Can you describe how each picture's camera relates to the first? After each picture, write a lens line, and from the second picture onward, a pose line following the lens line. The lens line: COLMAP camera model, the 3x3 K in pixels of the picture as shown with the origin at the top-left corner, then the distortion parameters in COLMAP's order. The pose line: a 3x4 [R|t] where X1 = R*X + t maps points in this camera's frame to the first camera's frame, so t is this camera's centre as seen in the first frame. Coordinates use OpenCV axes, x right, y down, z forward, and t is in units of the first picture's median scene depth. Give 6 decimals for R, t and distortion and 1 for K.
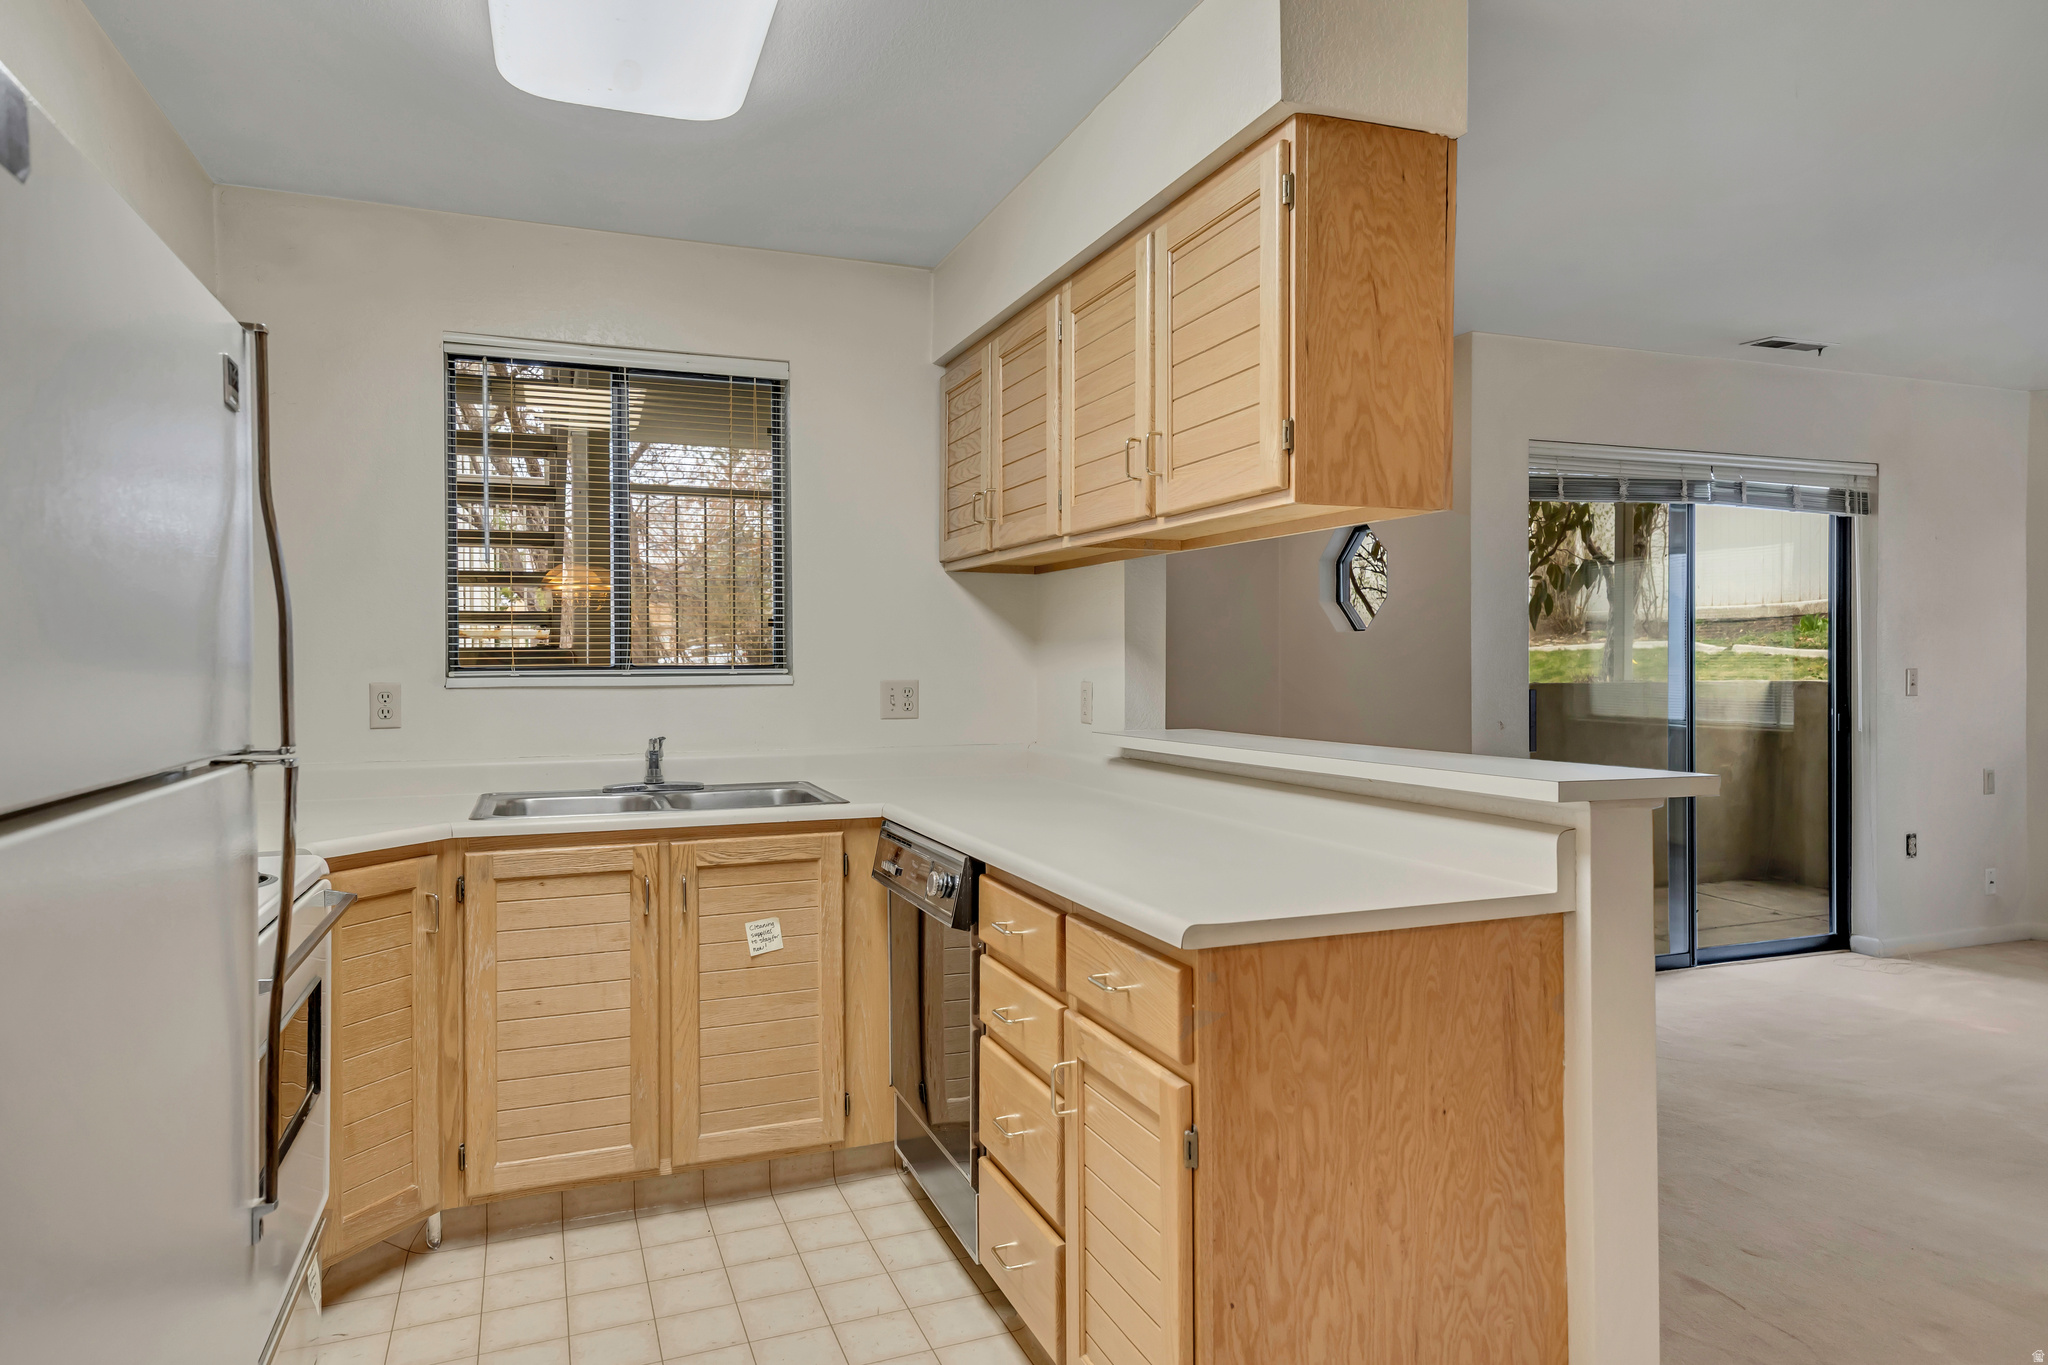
lens RADIAL K [[1232.2, 0, 1020.3], [0, 1232.2, 673.9], [0, 0, 1]] dist [0.013080, 0.000193]
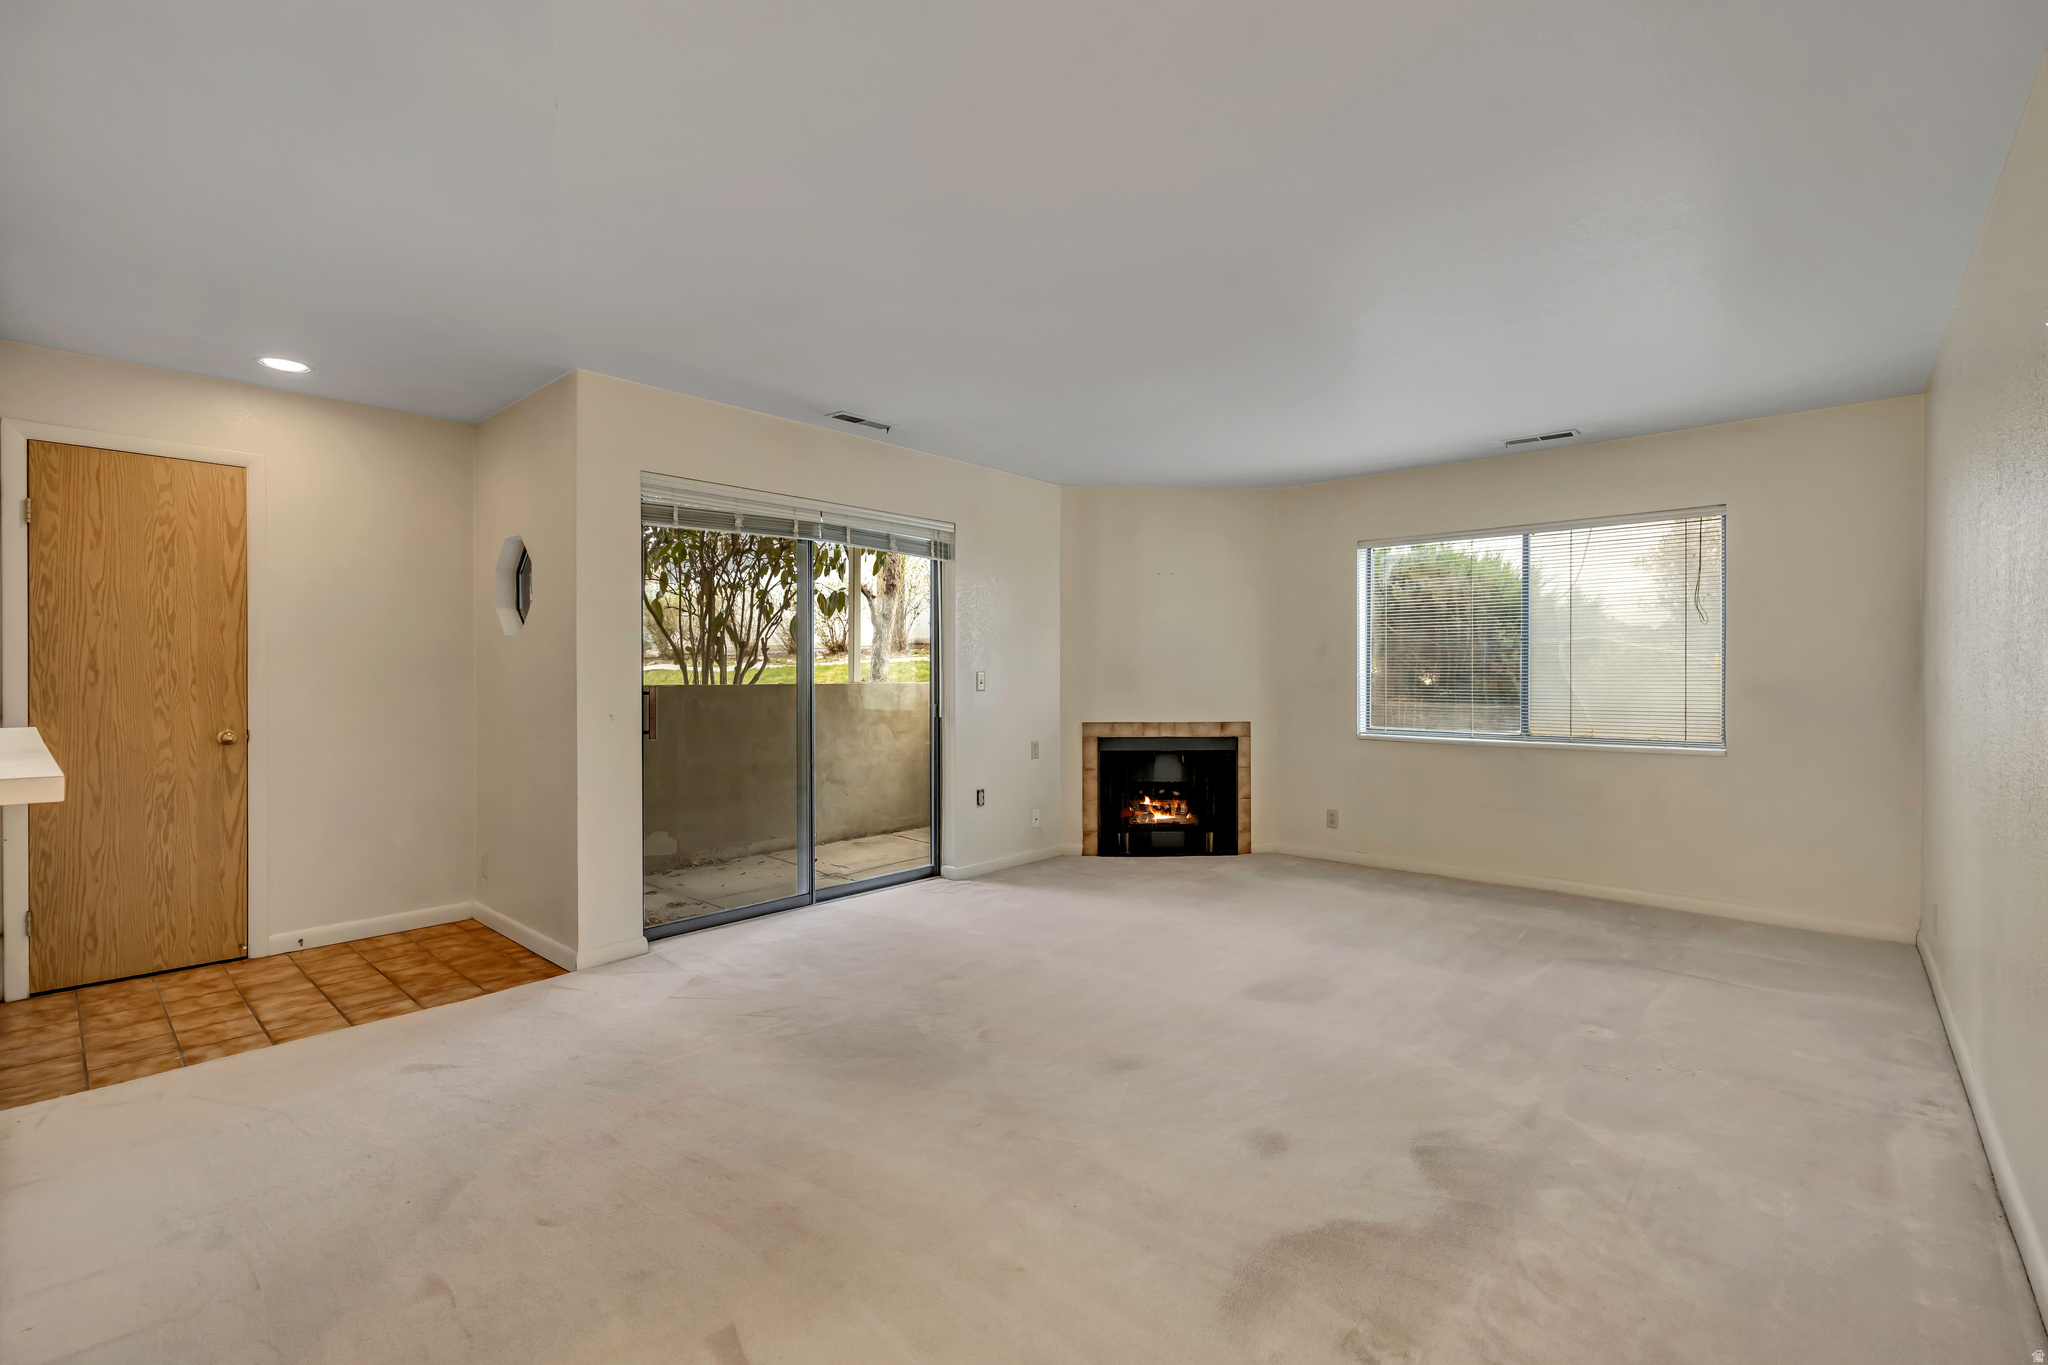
lens RADIAL K [[896.5, 0, 1023.8], [0, 896.5, 673.9], [0, 0, 1]] dist [0.000319, -0.000051]
pose [[0.889122, 0.003389, 0.457658, 0.339593], [0.002366, 0.999925, -0.012002, 0.012330], [-0.457664, 0.011754, 0.889047, 0.085569]]
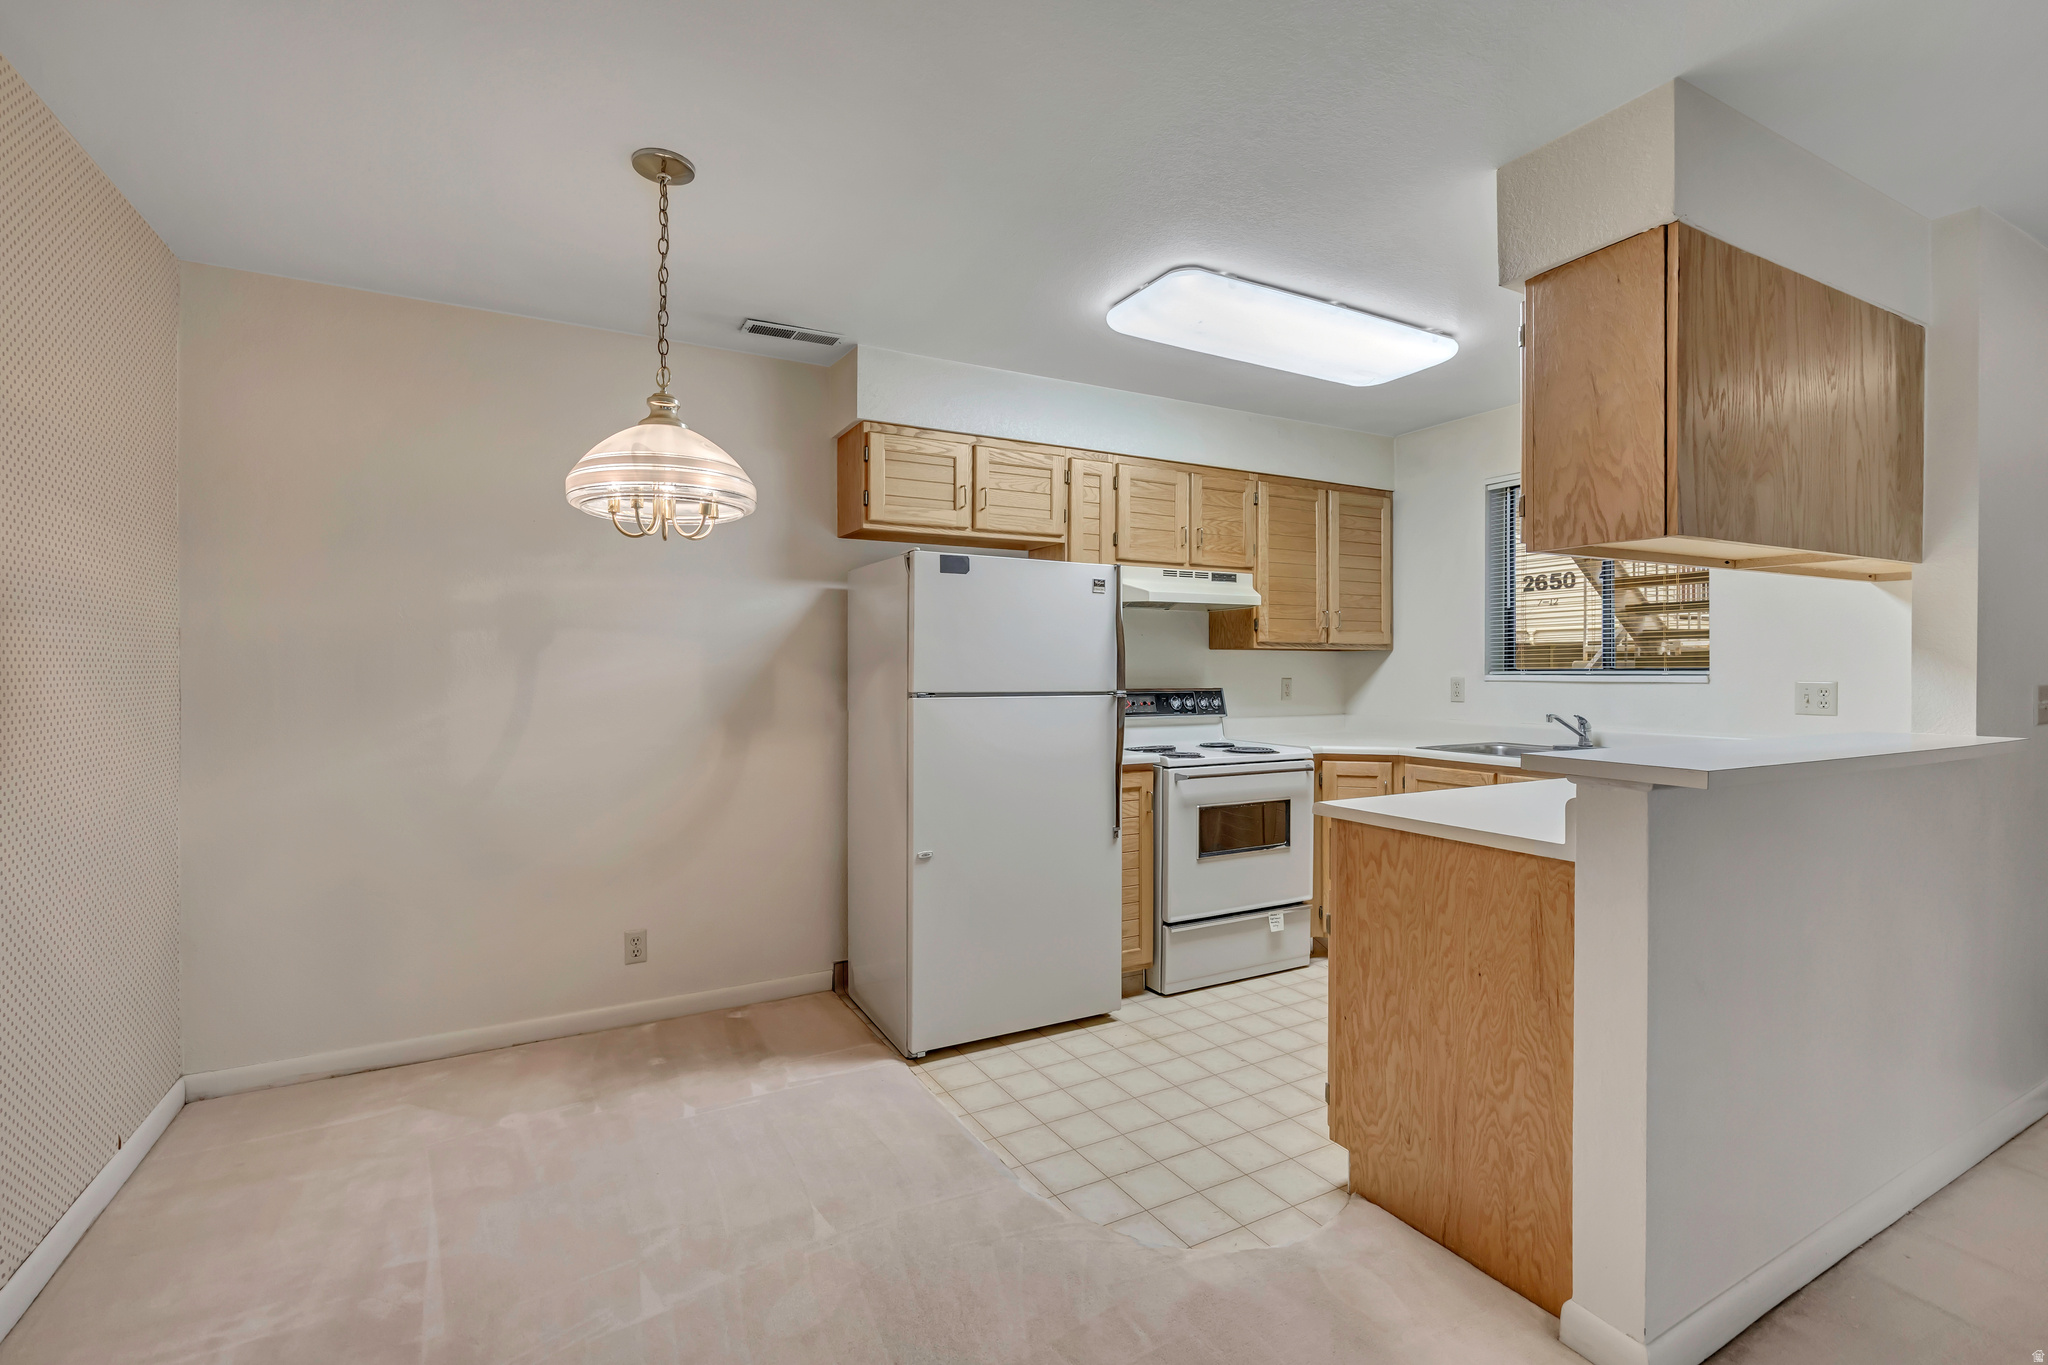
lens RADIAL K [[896.5, 0, 1021.0], [0, 896.5, 678.4], [0, 0, 1]] dist [0.000319, -0.000051]
pose [[0.128693, 0.013385, -0.991594, 1.290551], [-0.009671, 0.999878, 0.012241, -0.001549], [0.991637, 0.008015, 0.128807, 0.319777]]
